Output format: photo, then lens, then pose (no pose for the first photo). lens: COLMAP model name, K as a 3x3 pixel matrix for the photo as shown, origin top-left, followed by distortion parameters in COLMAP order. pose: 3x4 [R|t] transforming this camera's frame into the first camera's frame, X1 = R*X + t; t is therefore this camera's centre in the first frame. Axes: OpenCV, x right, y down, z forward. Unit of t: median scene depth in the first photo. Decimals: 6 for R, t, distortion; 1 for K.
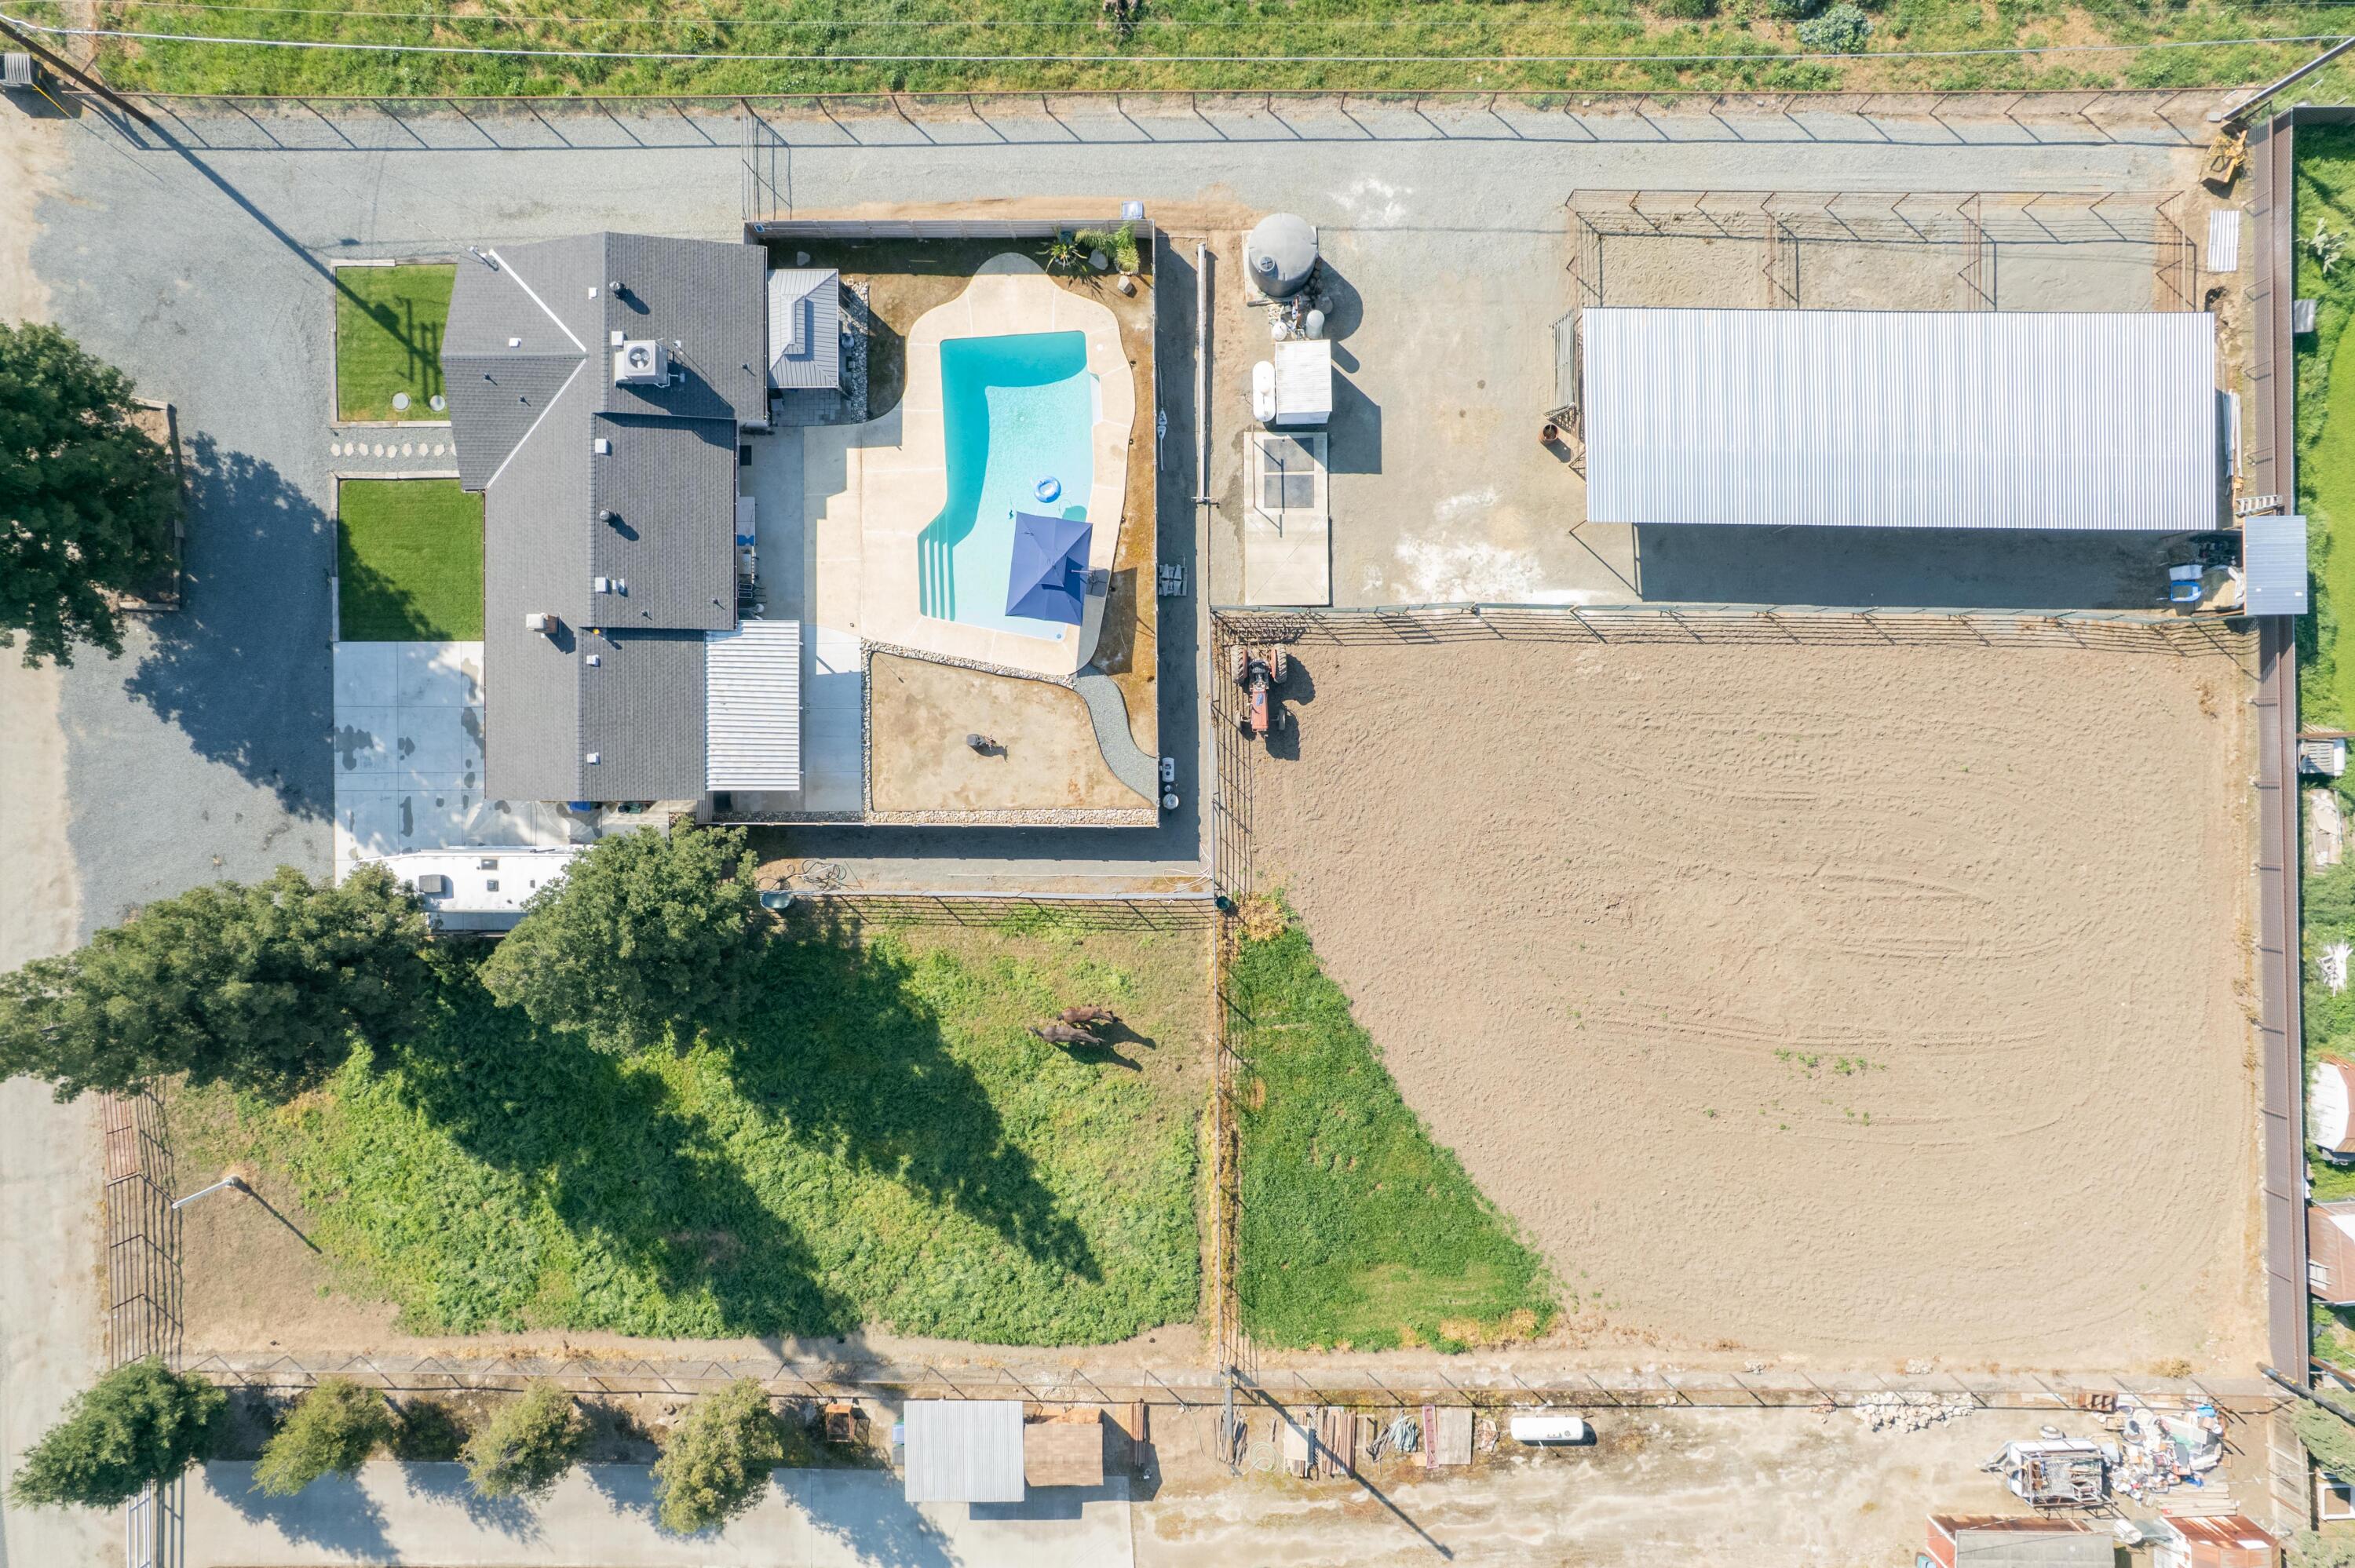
lens RADIAL K [[1508.8, 0, 1196.5], [0, 1508.8, 794.7], [0, 0, 1]] dist [-0.069333, 0.076596]
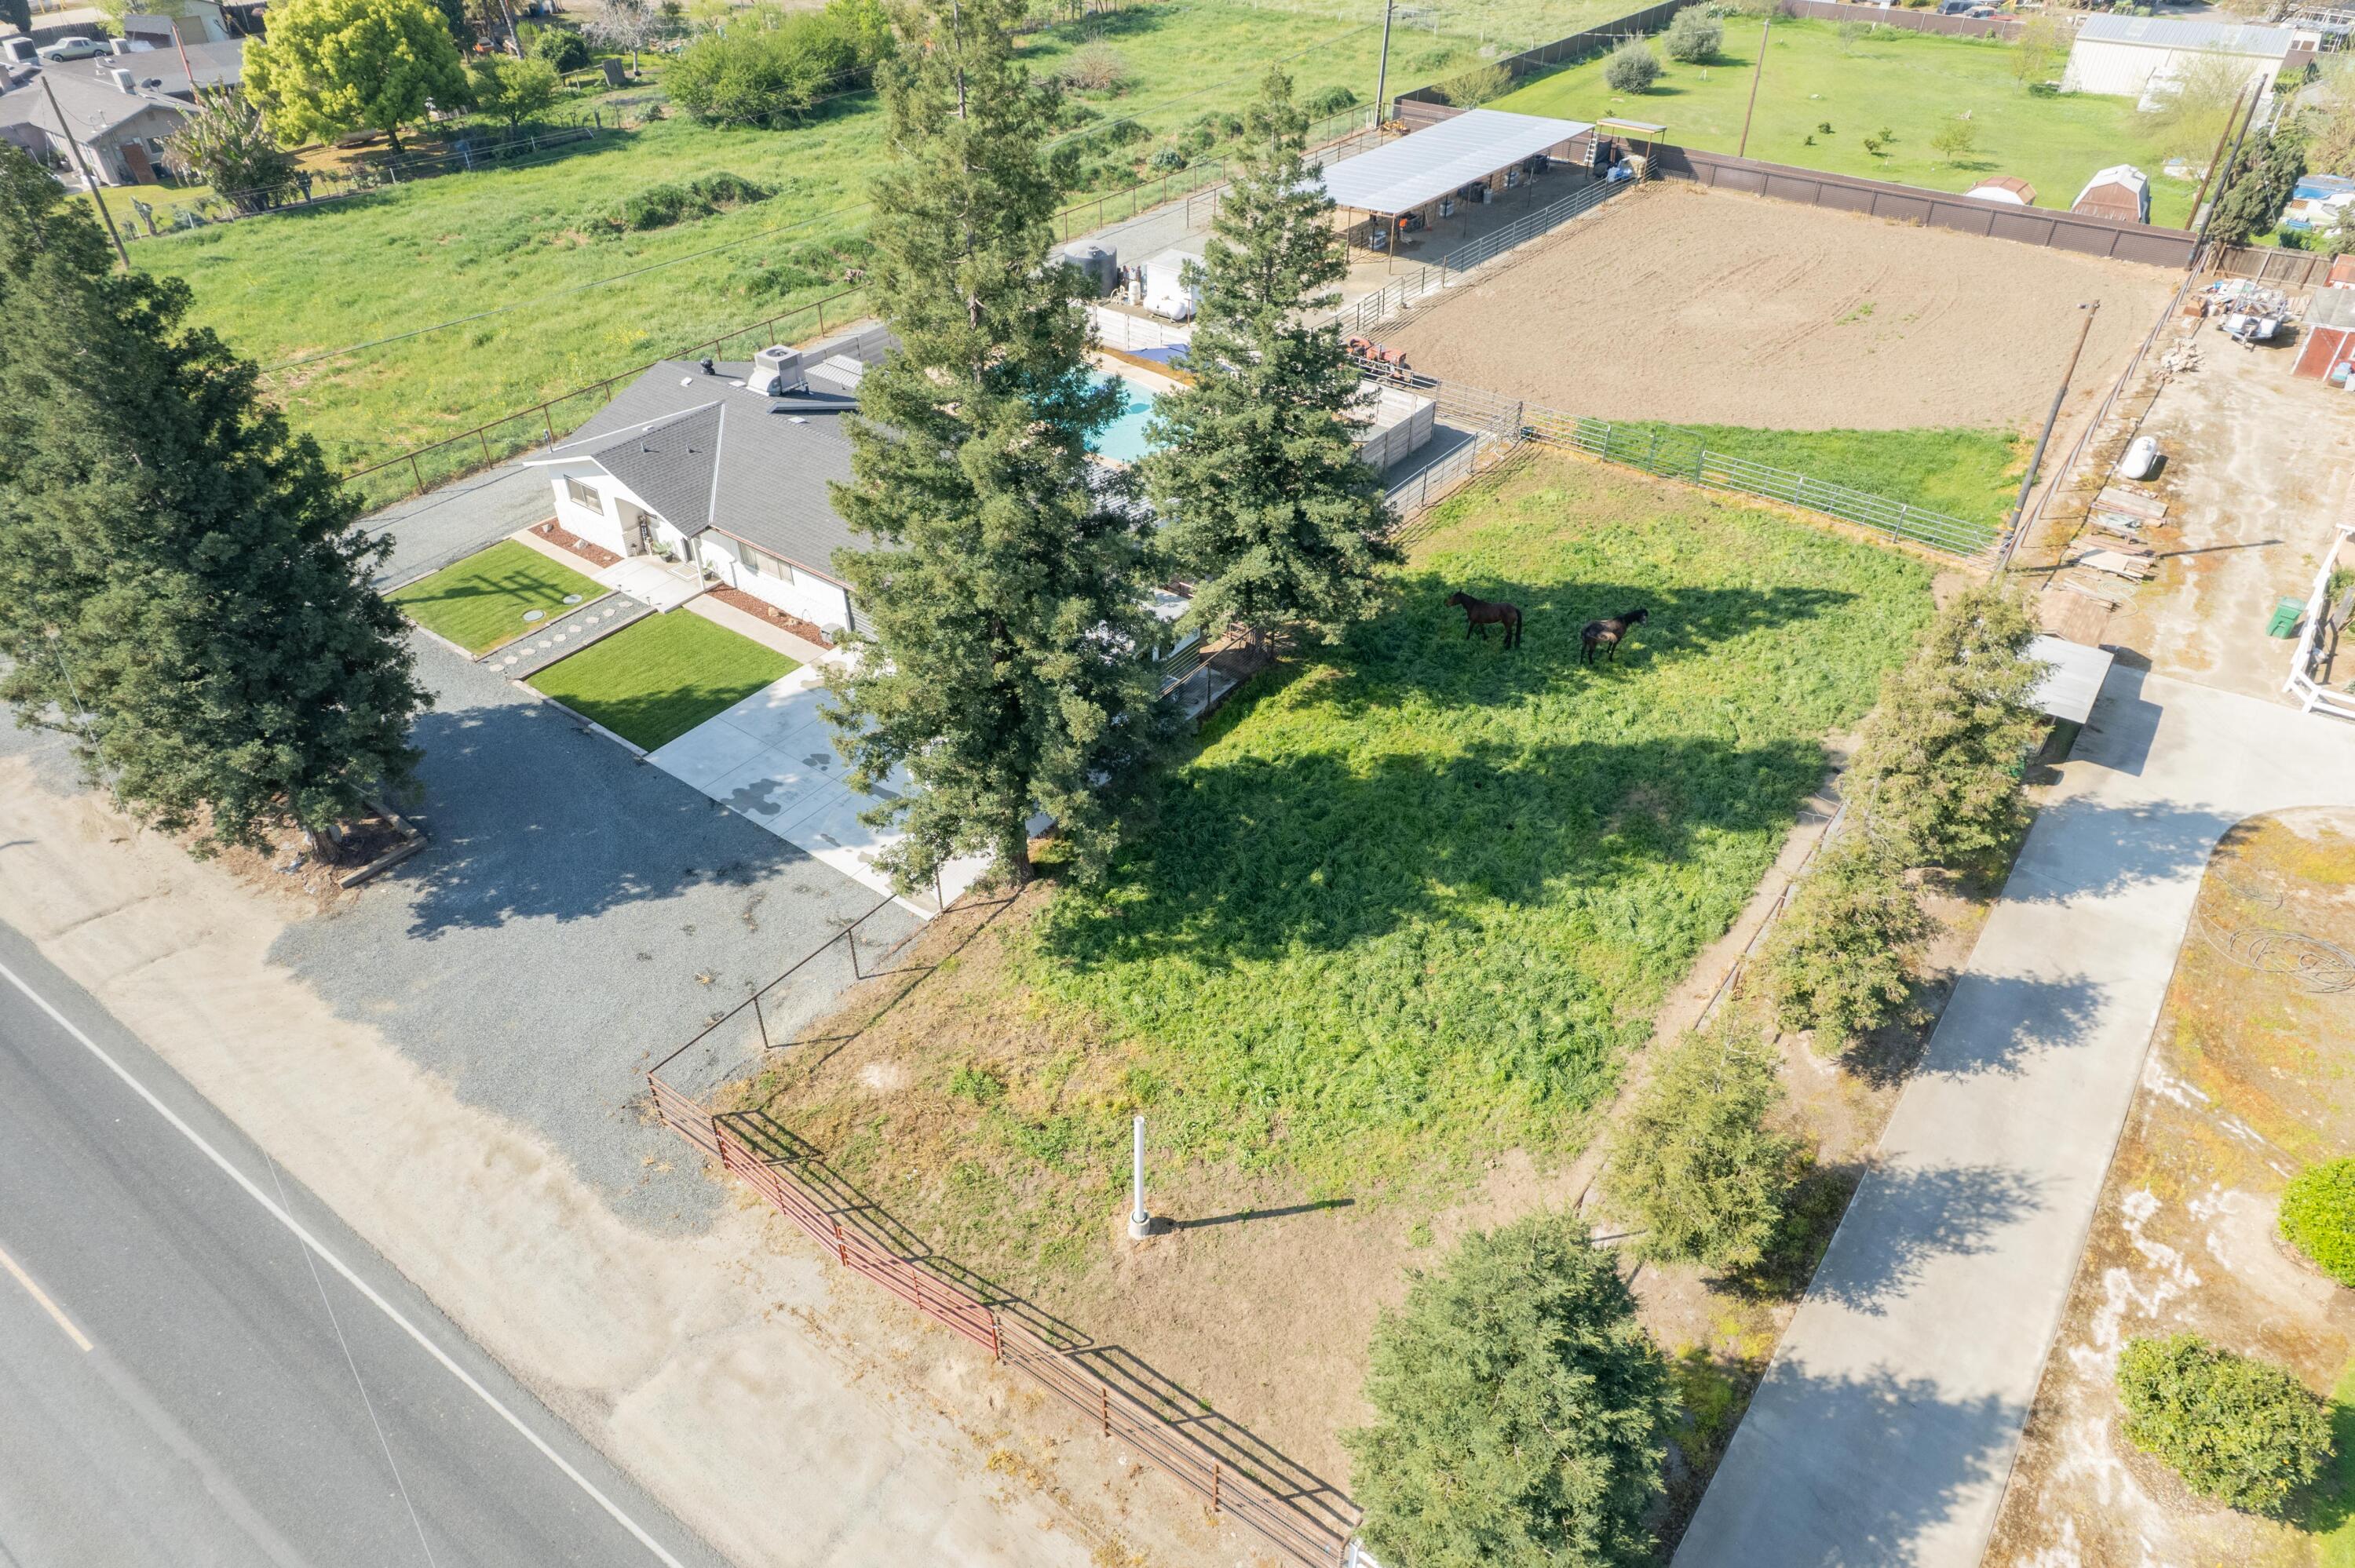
lens RADIAL K [[1508.8, 0, 1196.5], [0, 1508.8, 794.7], [0, 0, 1]] dist [-0.069333, 0.076596]
pose [[0.595632, -0.472704, 0.649441, -0.909472], [0.803231, 0.357034, -0.476808, 0.471054], [-0.006483, 0.805653, 0.592352, 0.586288]]
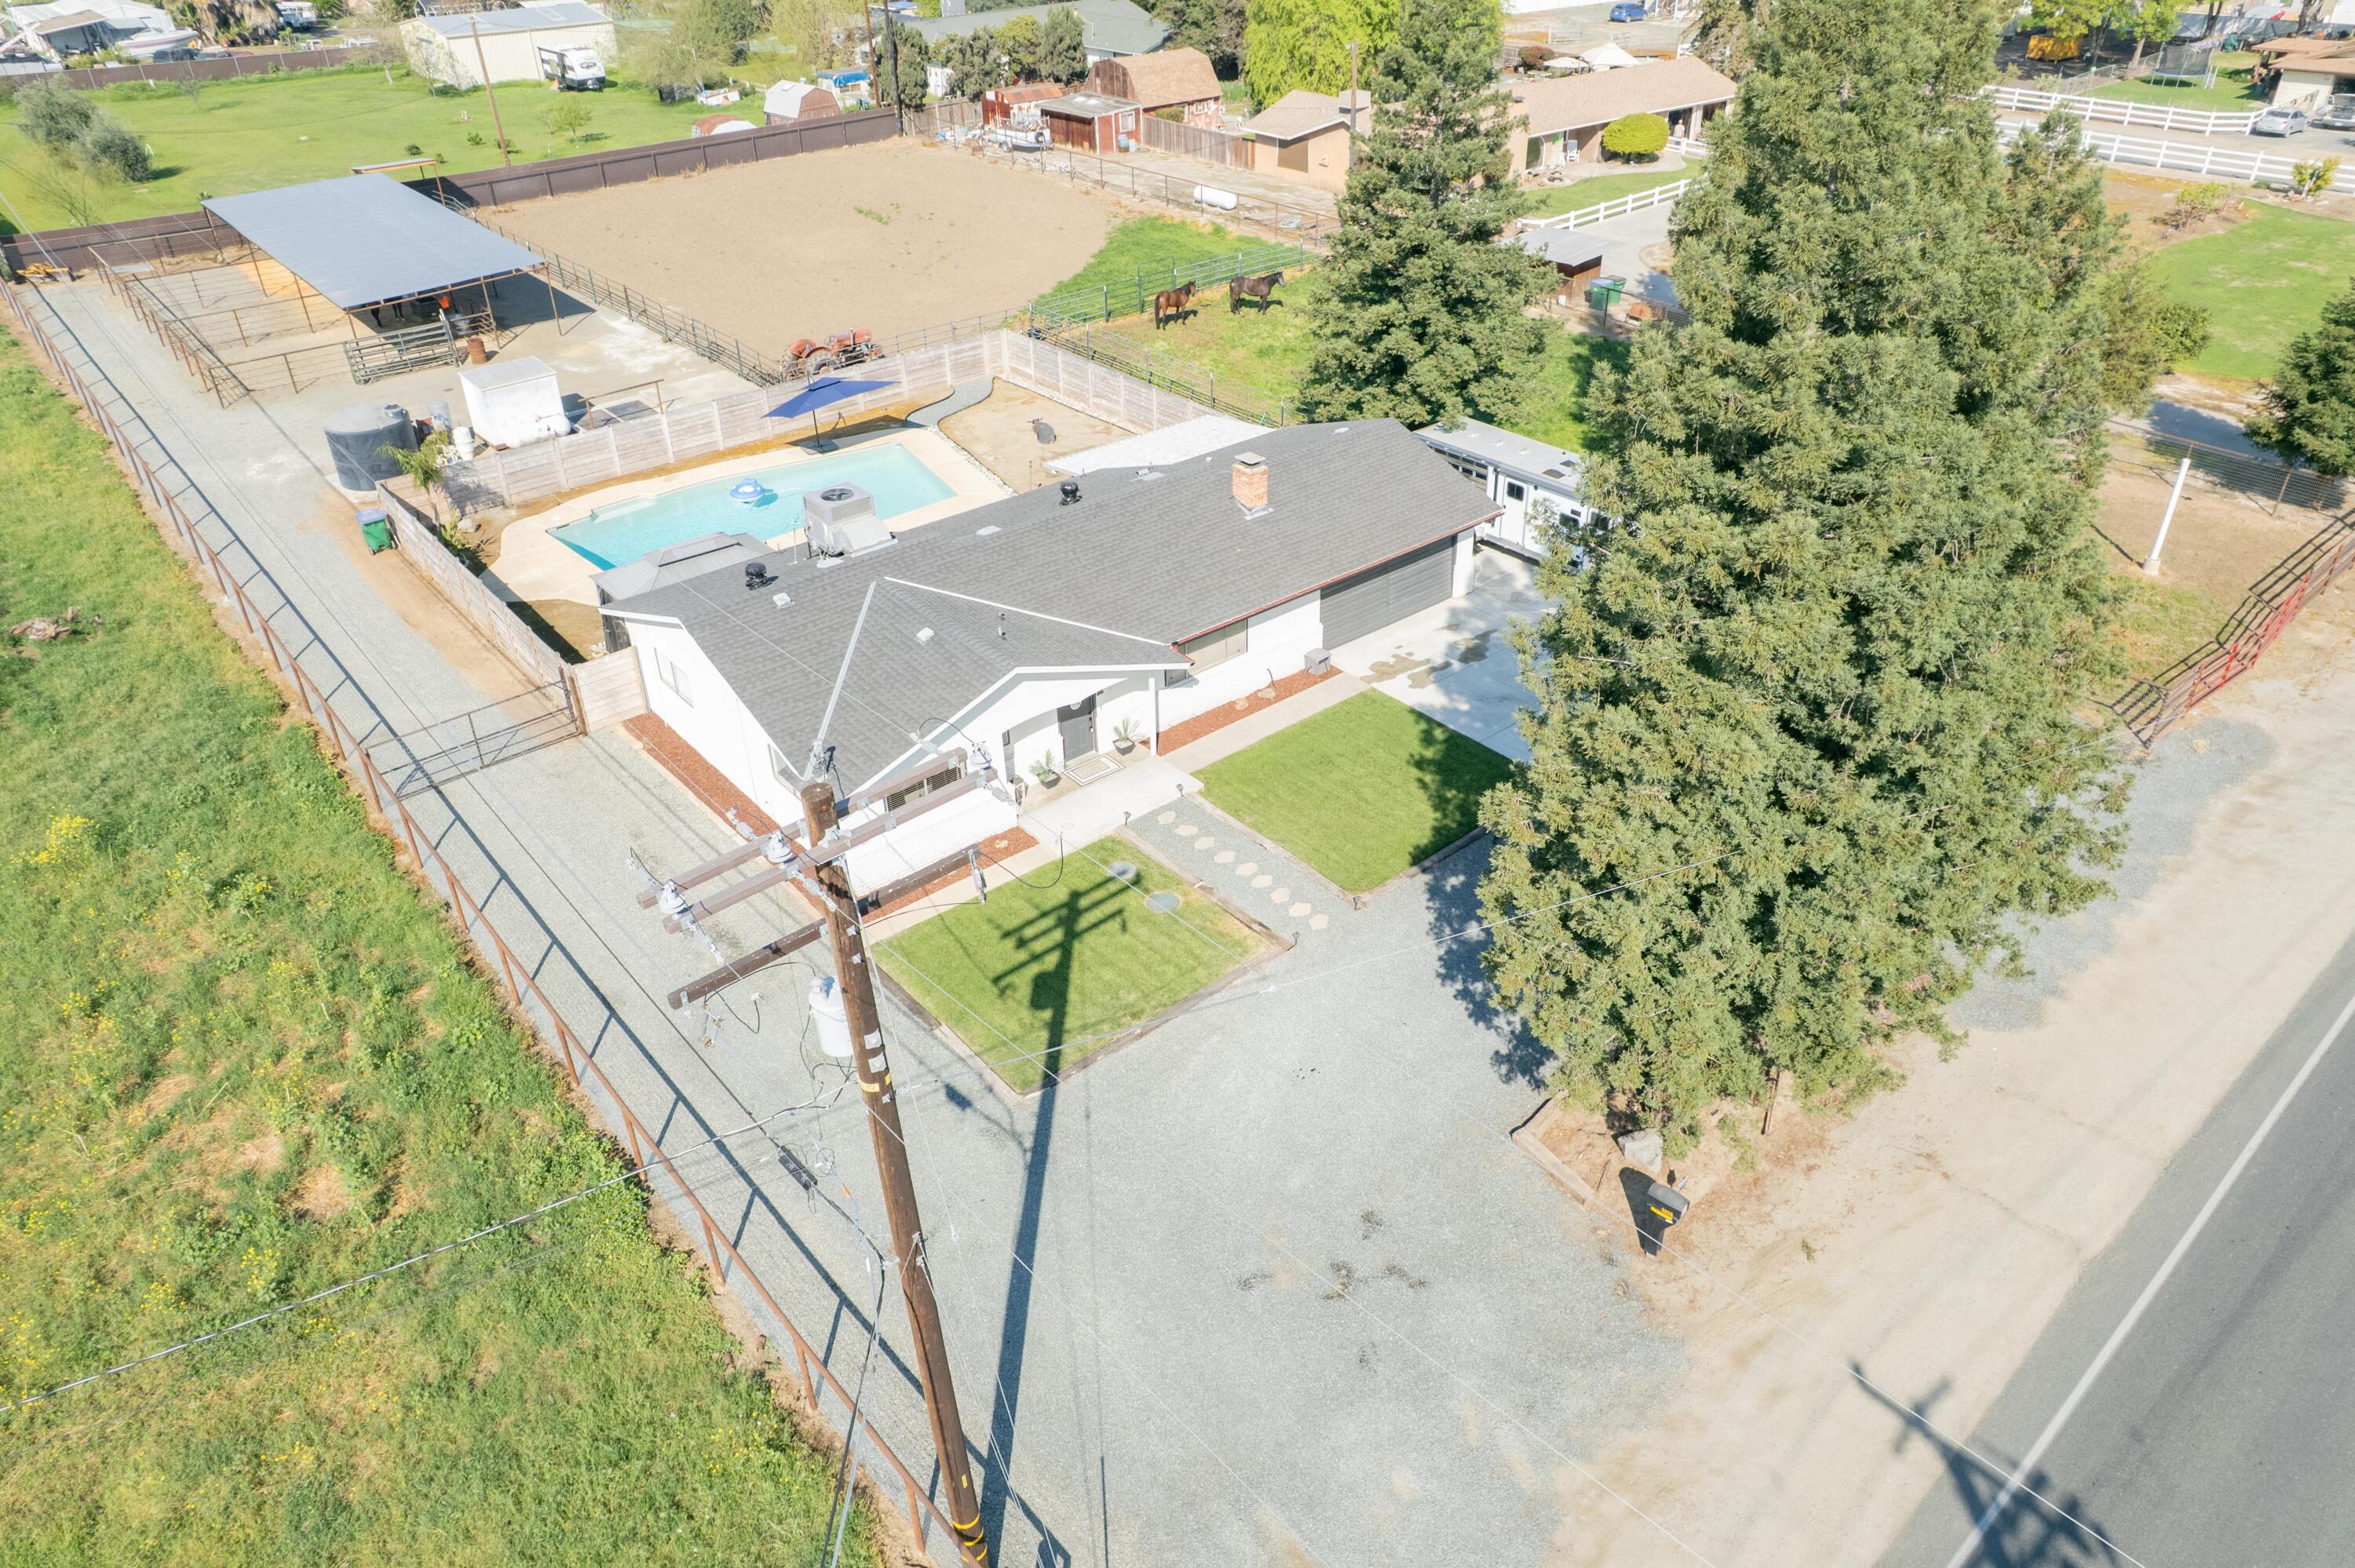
lens RADIAL K [[1559.2, 0, 1233.6], [0, 1559.2, 779.4], [0, 0, 1]] dist [-0.075227, 0.076452]
pose [[-0.661665, -0.392764, 0.638698, -0.882532], [0.749459, -0.372092, 0.547594, -0.528170], [0.022579, 0.841002, 0.540561, 0.677815]]
